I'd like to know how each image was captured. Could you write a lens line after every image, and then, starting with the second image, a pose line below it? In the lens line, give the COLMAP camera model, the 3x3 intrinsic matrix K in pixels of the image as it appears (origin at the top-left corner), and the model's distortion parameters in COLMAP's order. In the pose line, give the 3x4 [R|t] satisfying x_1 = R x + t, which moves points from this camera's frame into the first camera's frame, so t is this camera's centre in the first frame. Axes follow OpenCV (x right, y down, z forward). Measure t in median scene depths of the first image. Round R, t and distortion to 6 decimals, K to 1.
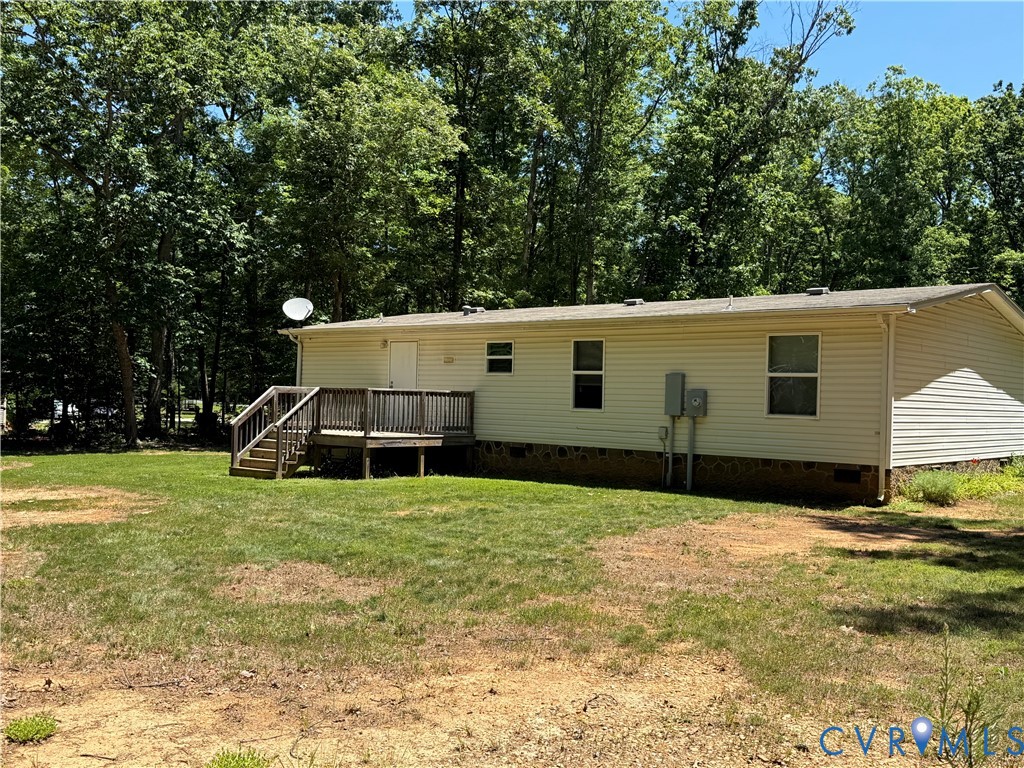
lens RADIAL K [[1013.7, 0, 512.0], [0, 1013.7, 384.0], [0, 0, 1]] dist [0.002401, 0.001116]
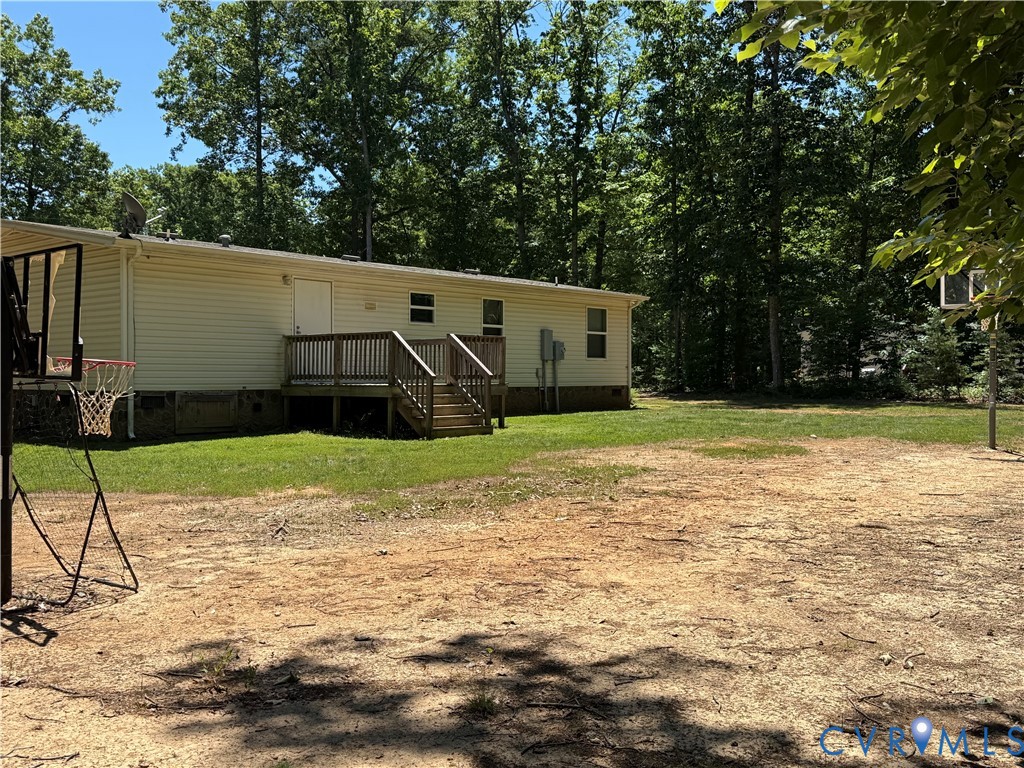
lens RADIAL K [[1013.7, 0, 512.0], [0, 1013.7, 384.0], [0, 0, 1]] dist [0.002401, 0.001116]
pose [[-0.034738, -0.061906, 0.997477, -1.067070], [-0.047438, 0.997057, 0.060228, -0.015450], [-0.998270, -0.045226, -0.037573, 0.950824]]
